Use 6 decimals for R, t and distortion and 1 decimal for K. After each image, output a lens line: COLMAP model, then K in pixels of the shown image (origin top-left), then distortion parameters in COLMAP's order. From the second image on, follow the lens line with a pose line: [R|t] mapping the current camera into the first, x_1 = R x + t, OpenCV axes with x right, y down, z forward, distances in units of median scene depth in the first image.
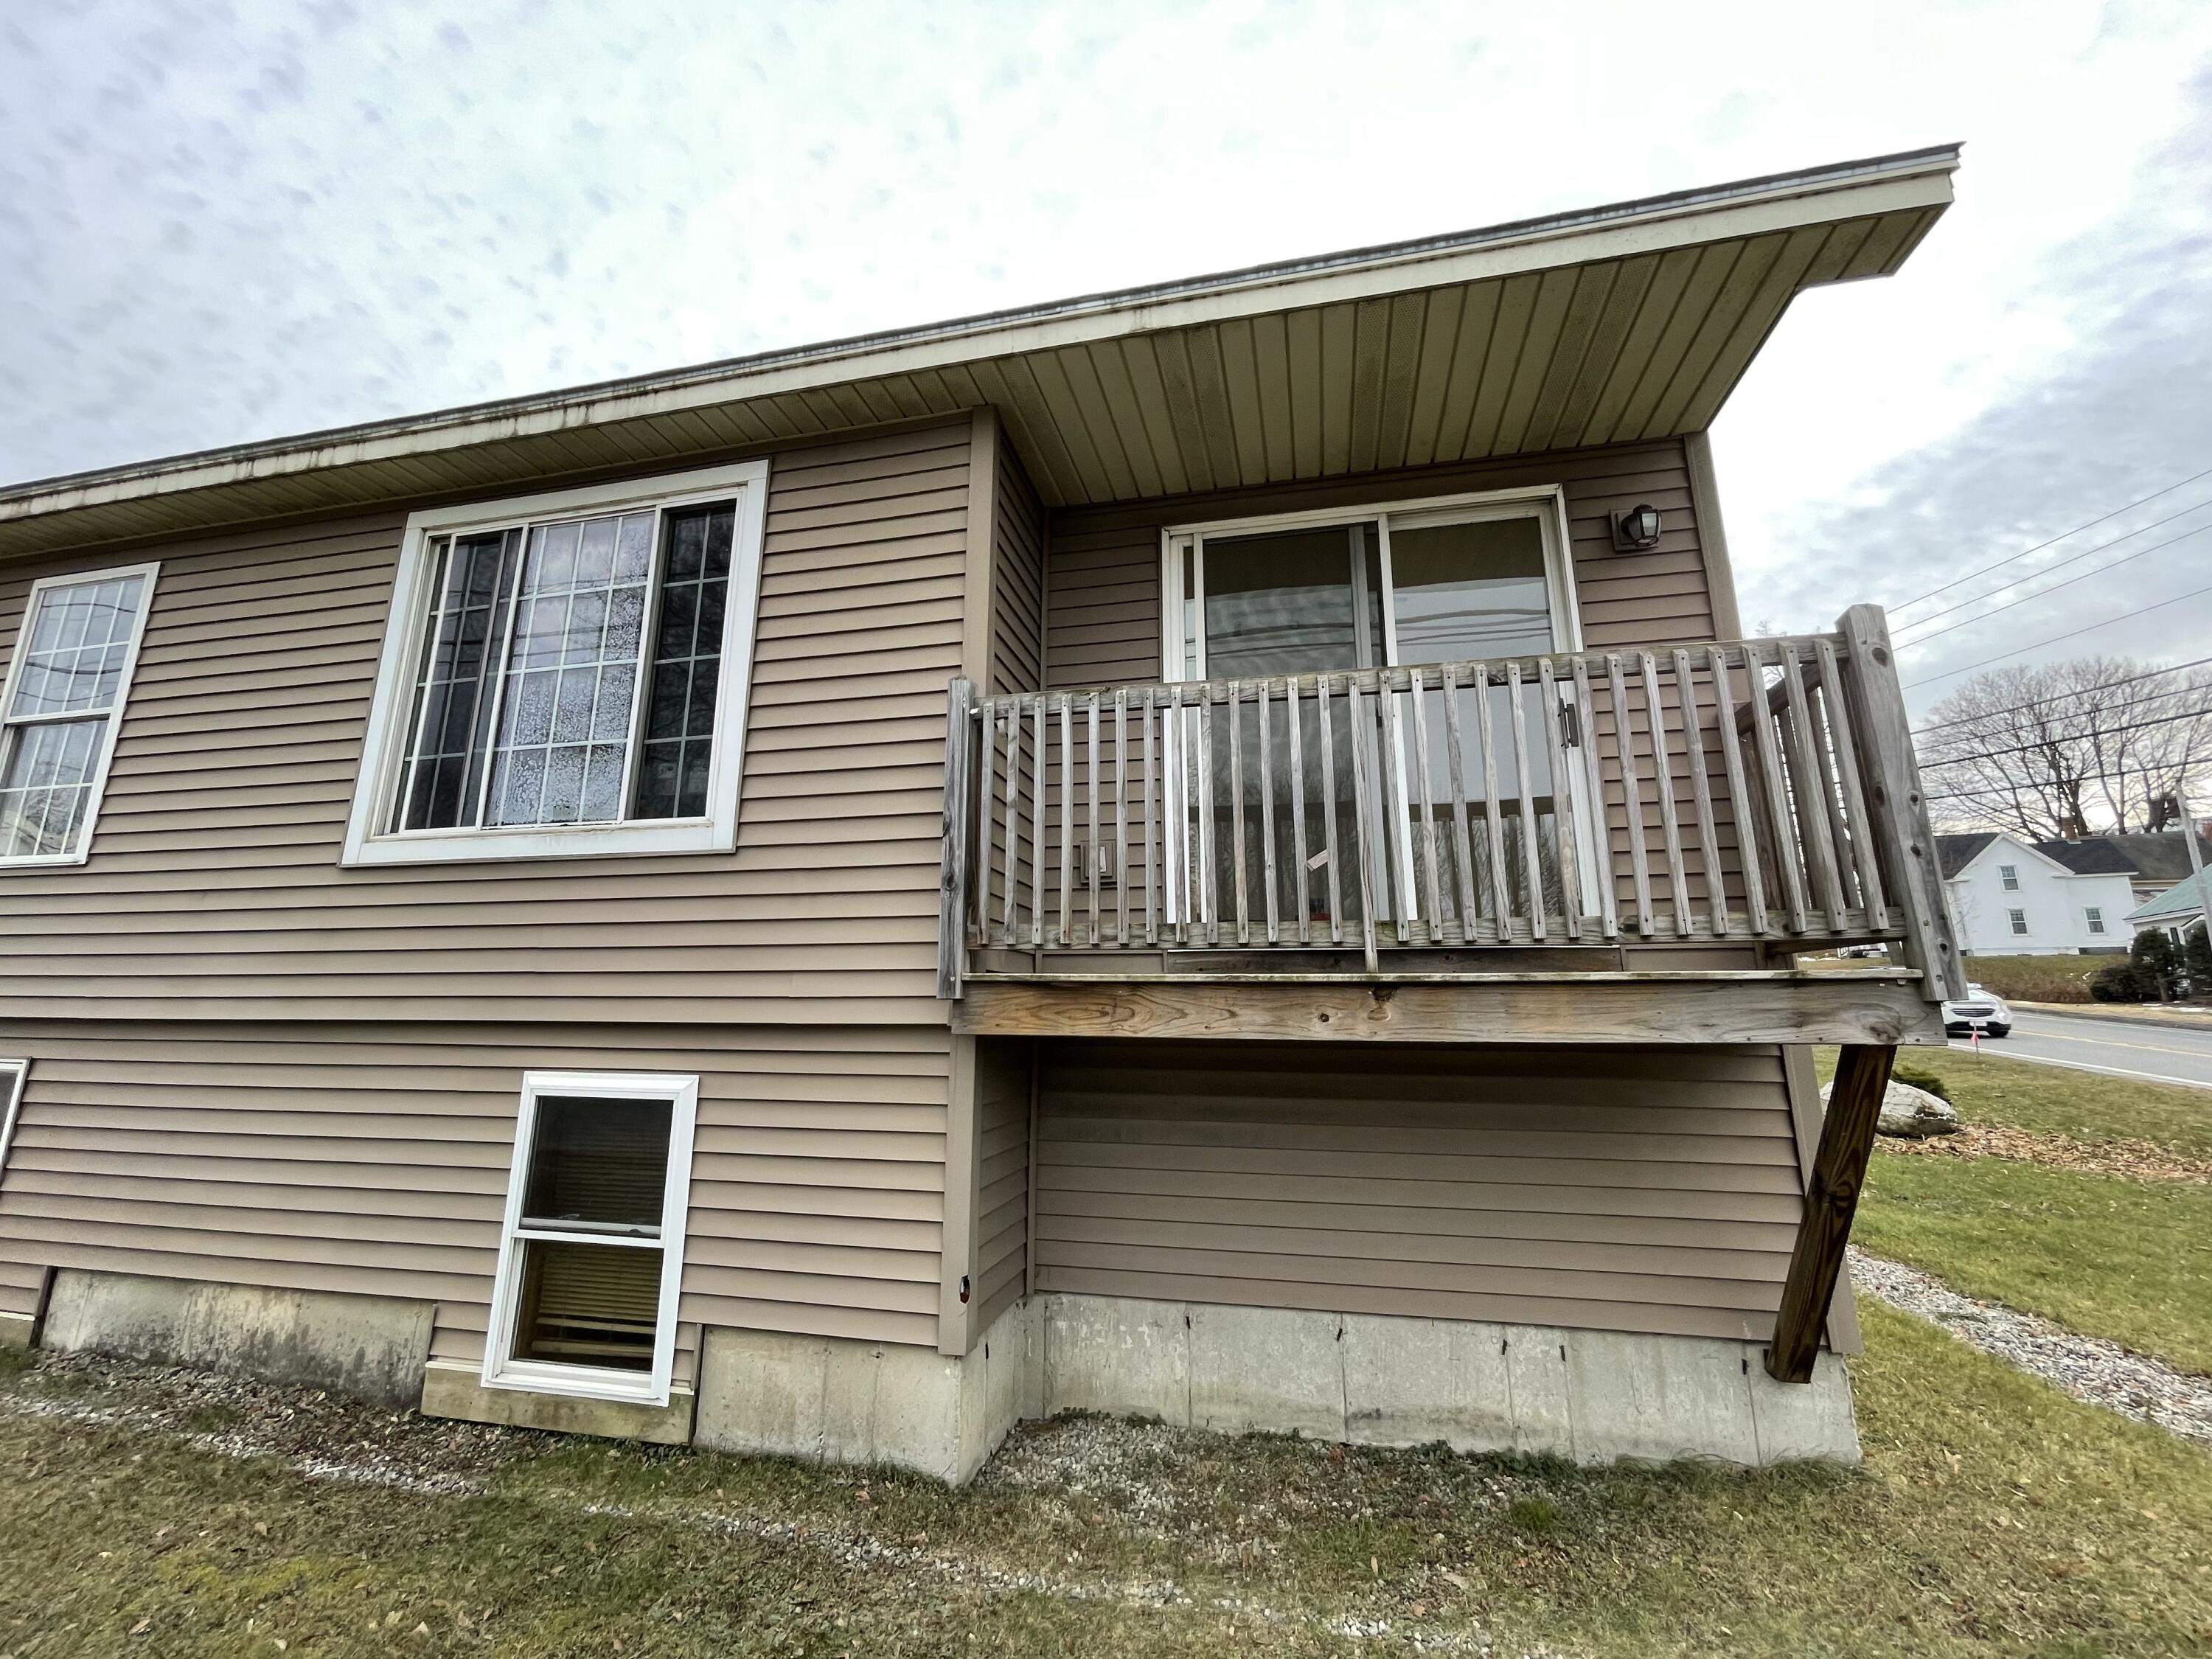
lens RADIAL K [[903.9, 0, 1104.1], [0, 903.9, 822.1], [0, 0, 1]] dist [-0.005629, 0.002146]
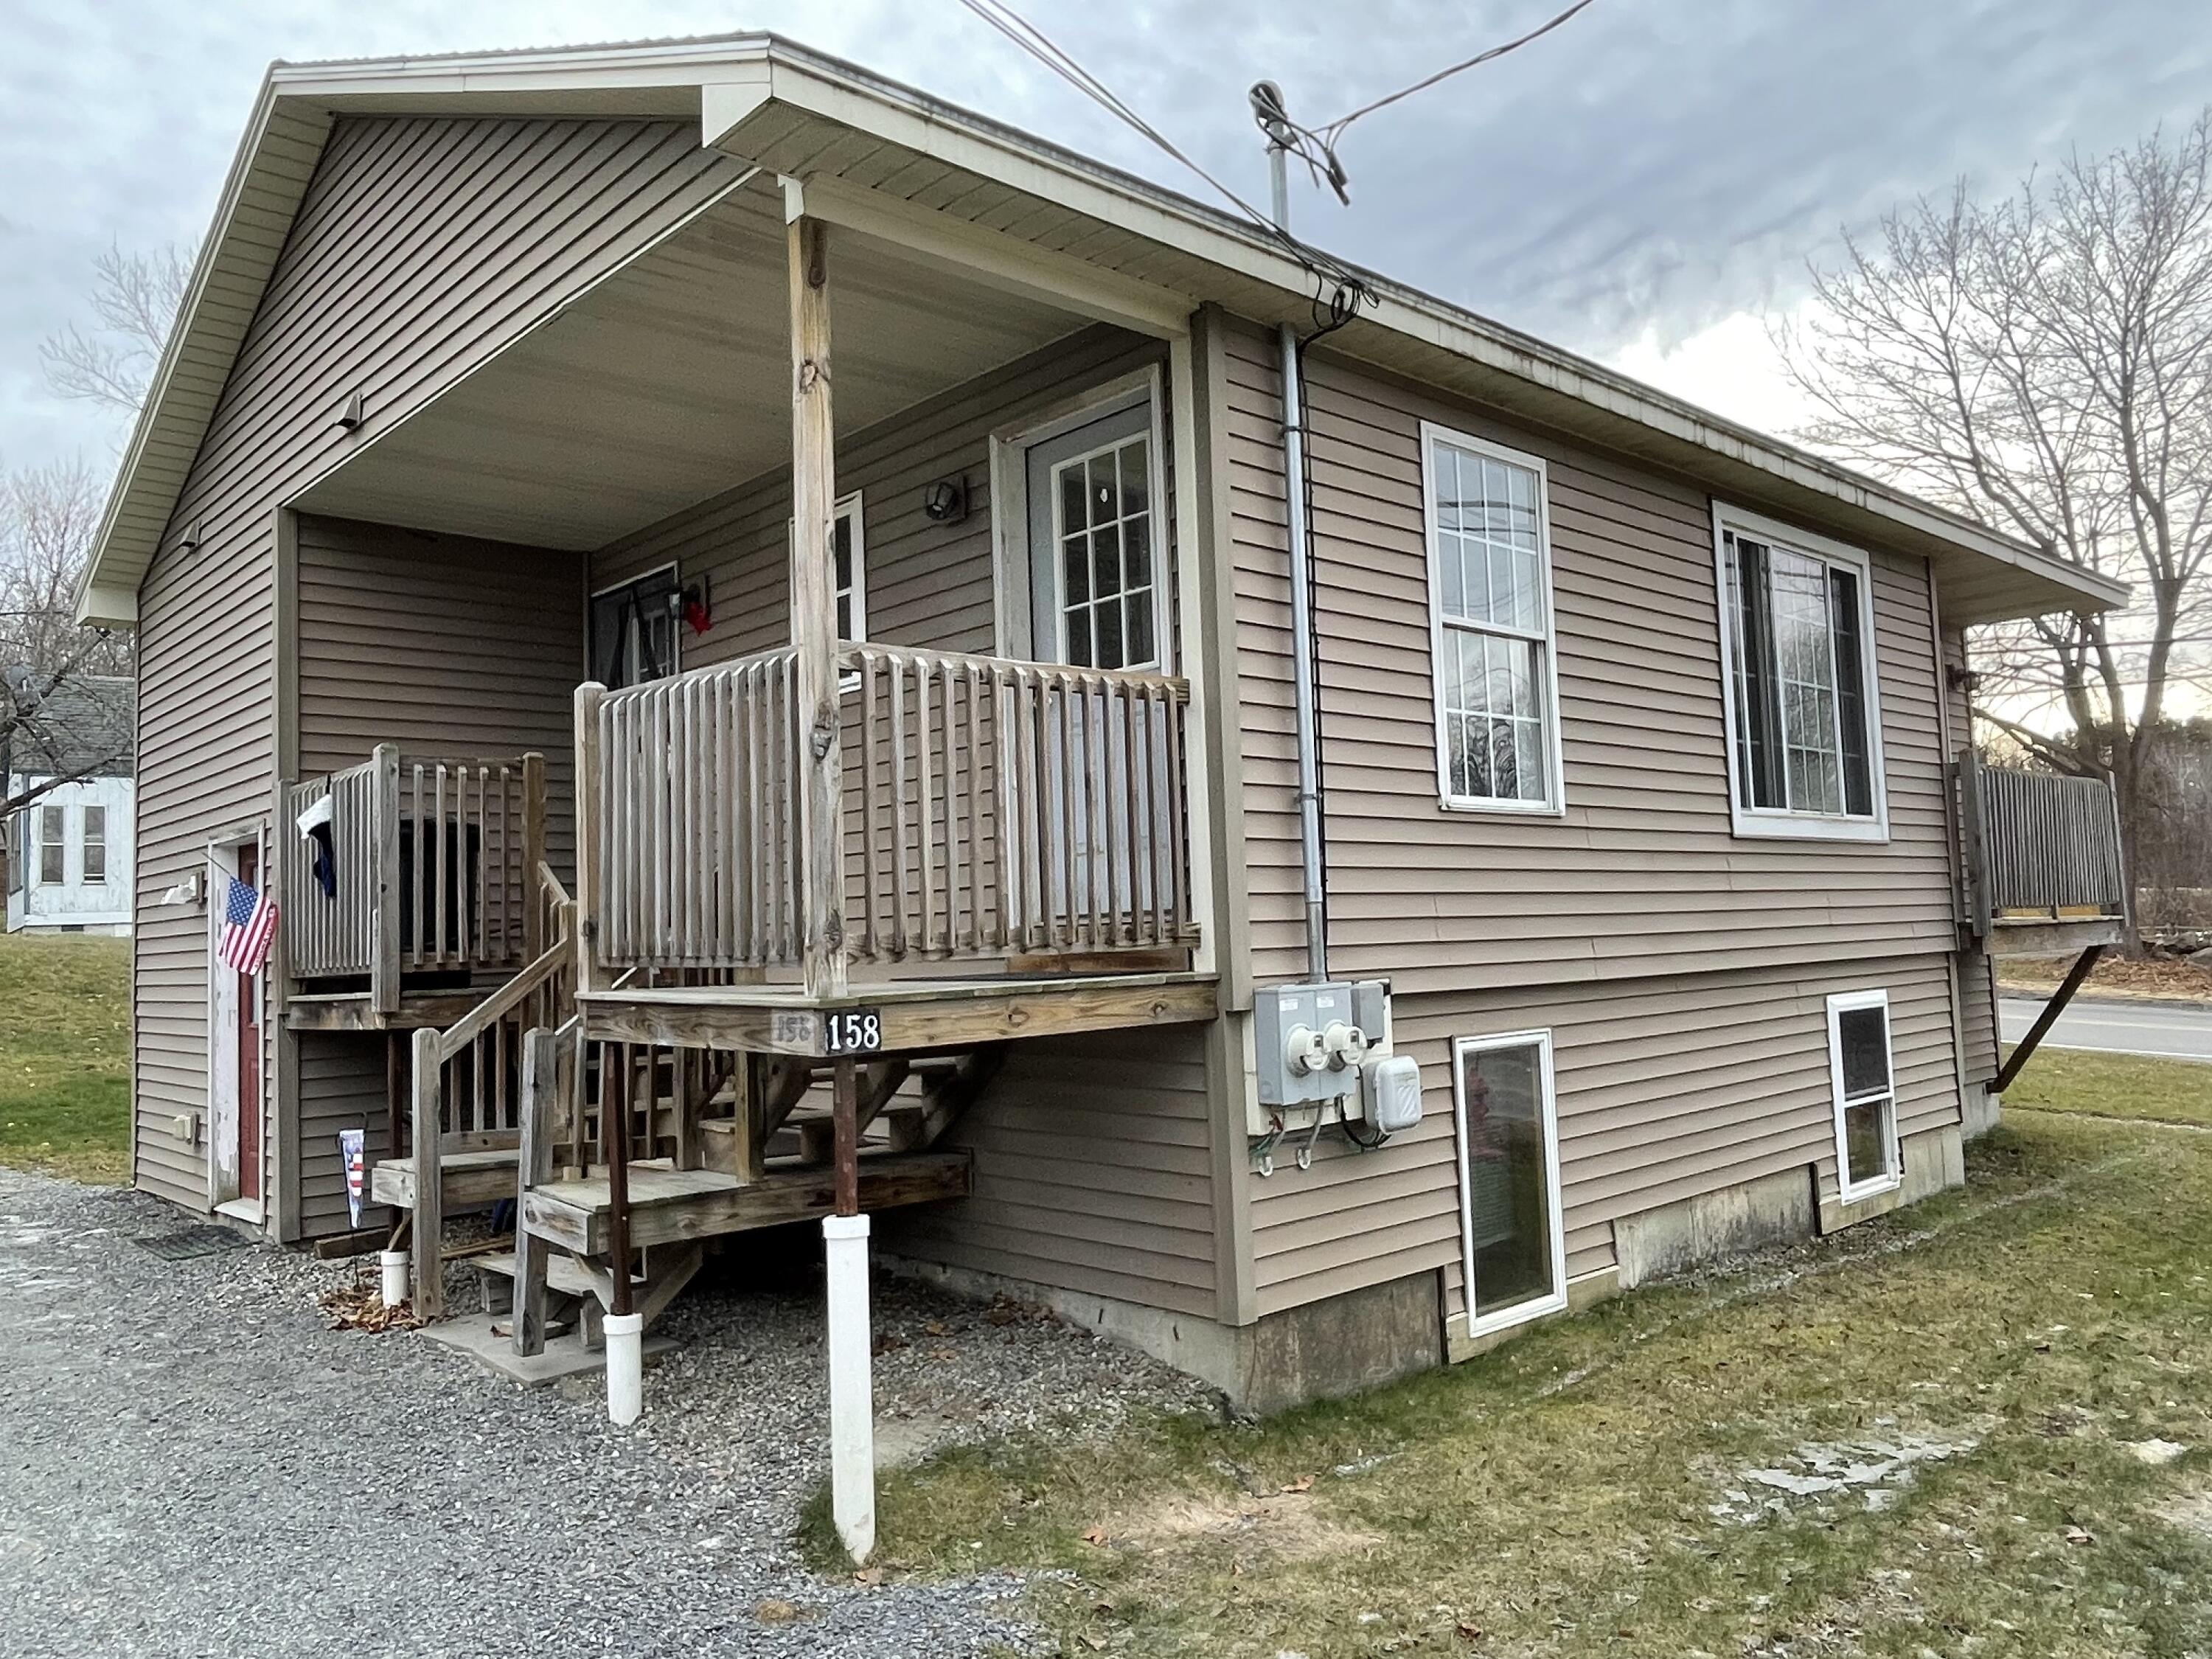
lens RADIAL K [[1603.7, 0, 1097.0], [0, 1603.7, 810.0], [0, 0, 1]] dist [0.007066, -0.002165]
pose [[0.563514, 0.039008, 0.825185, -3.323401], [-0.144582, 0.988124, 0.052024, 0.029911], [-0.813356, -0.148623, 0.562462, 0.576330]]
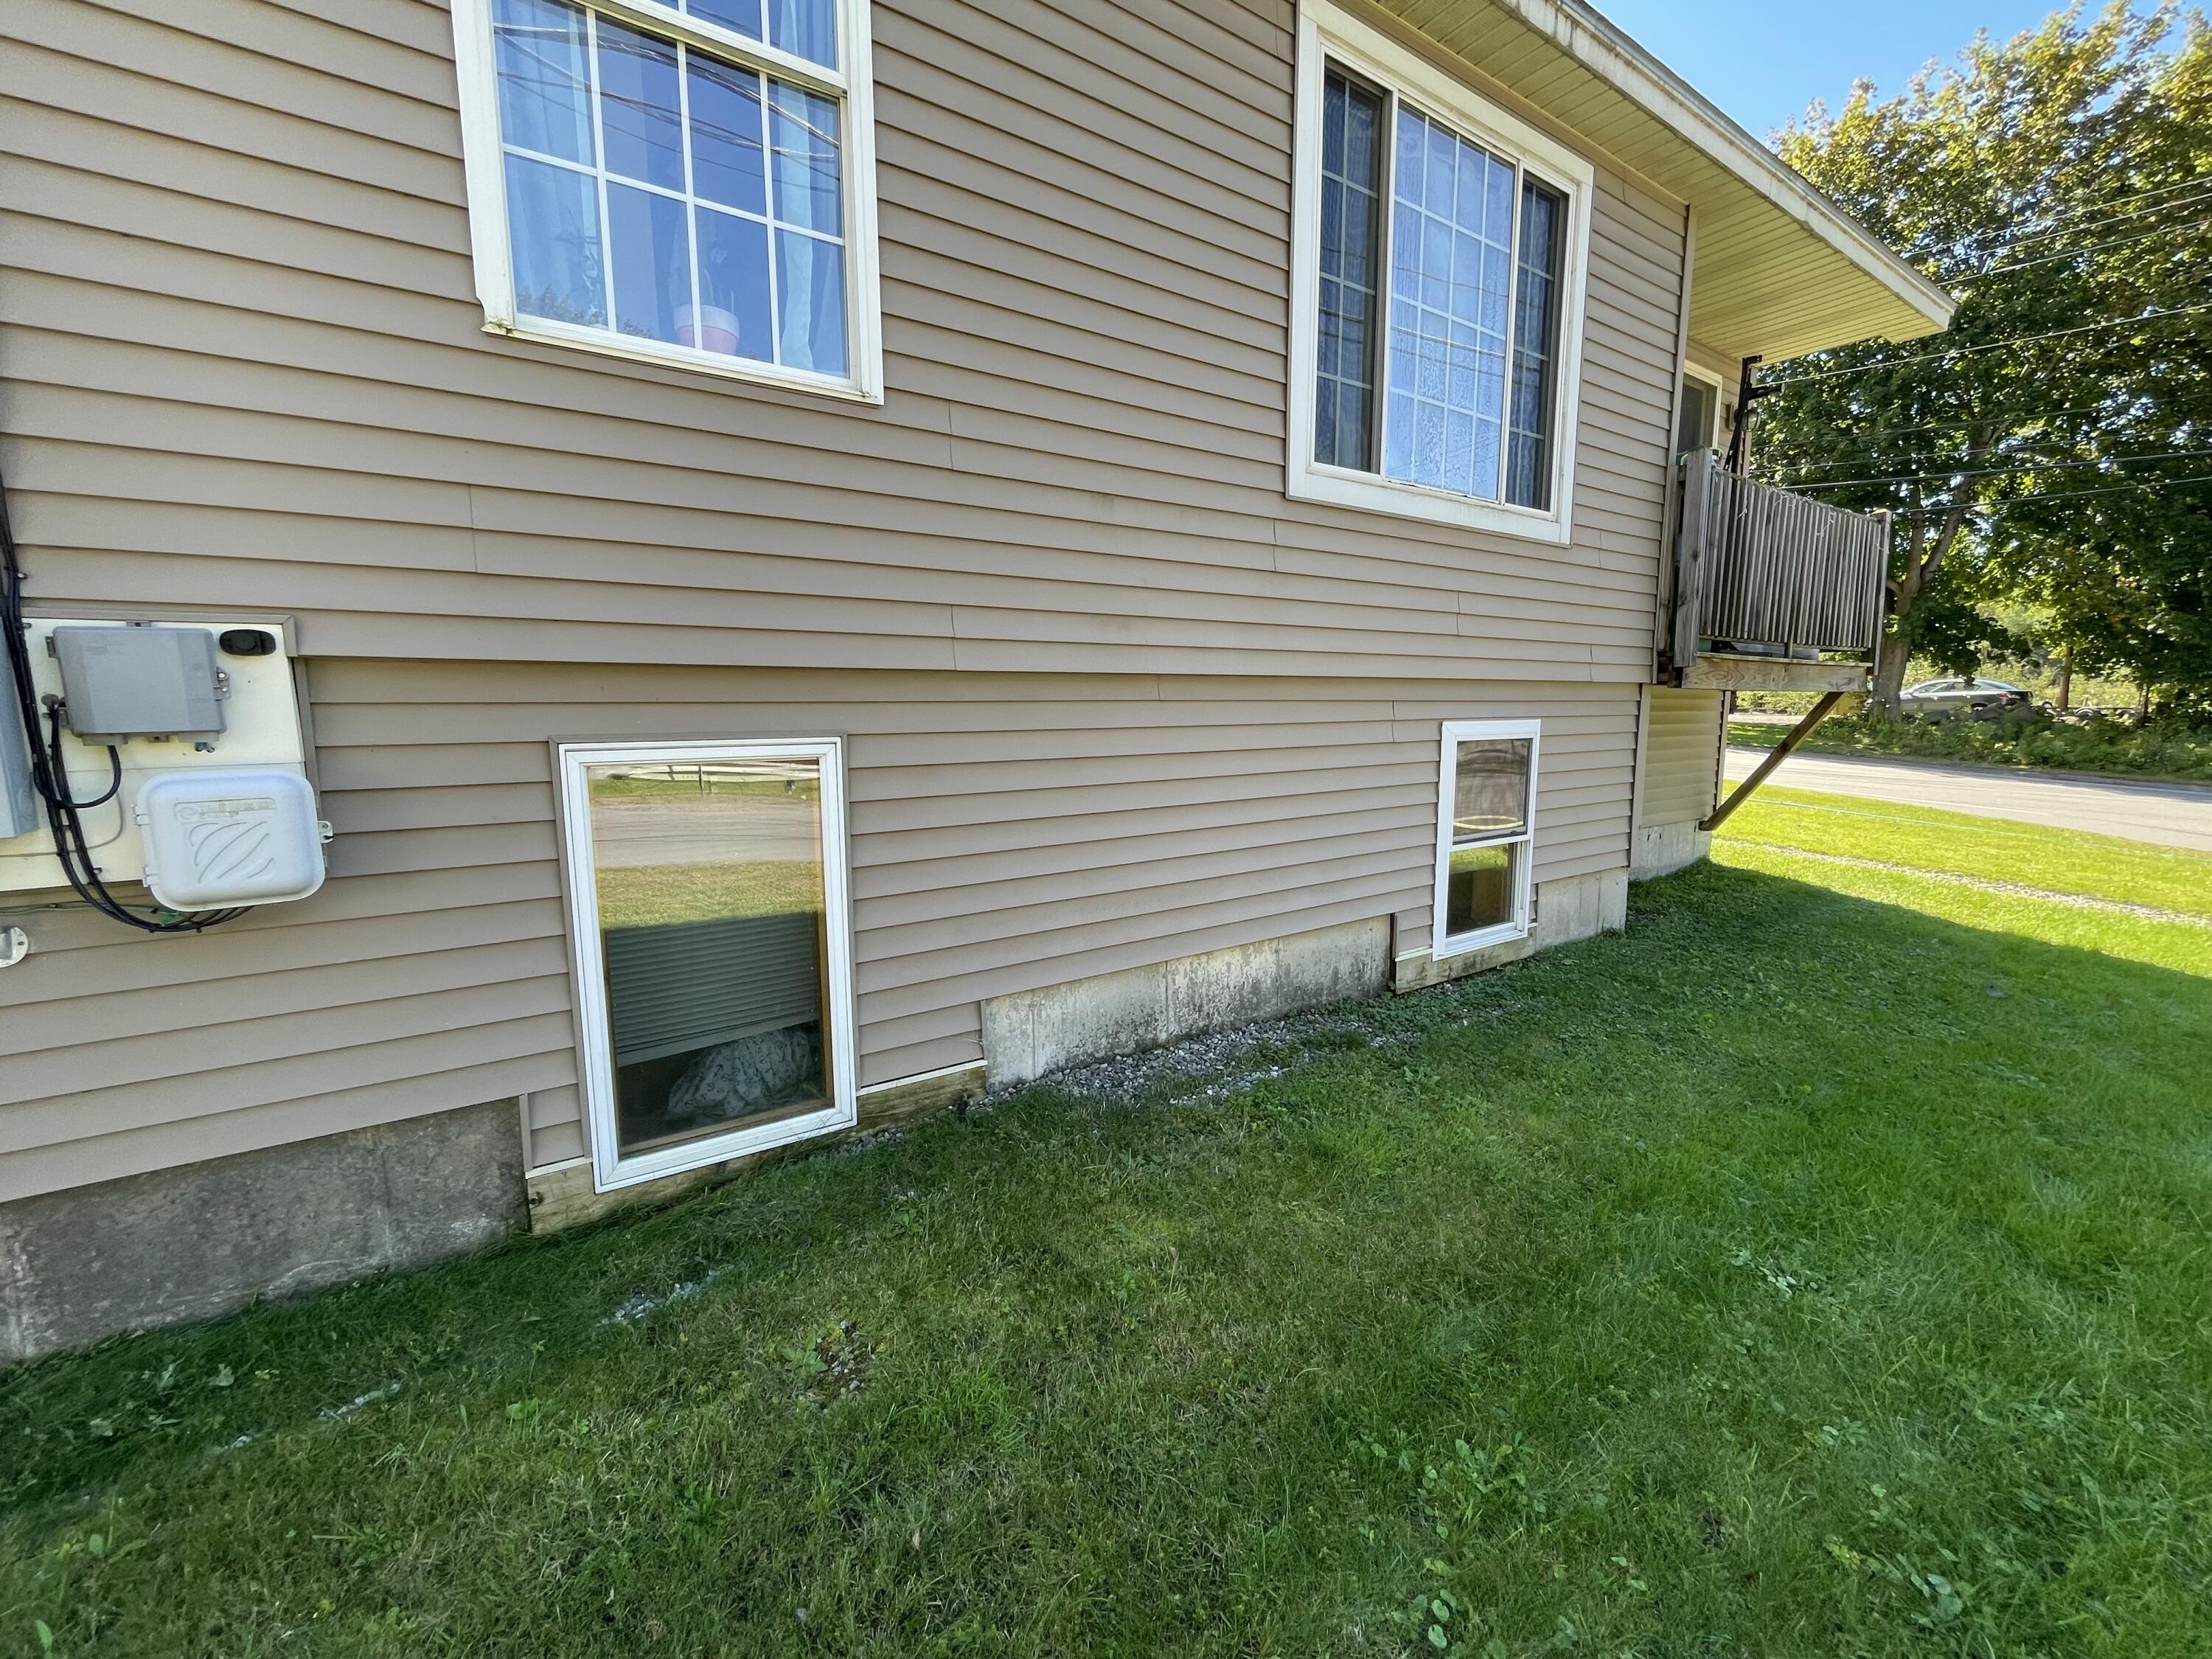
lens RADIAL K [[901.1, 0, 1107.0], [0, 901.1, 817.2], [0, 0, 1]] dist [0.001488, -0.001417]
pose [[0.680138, -0.103731, 0.725708, -1.795528], [-0.155321, 0.947074, 0.280940, 0.136762], [-0.716441, -0.303795, 0.628029, 0.553885]]
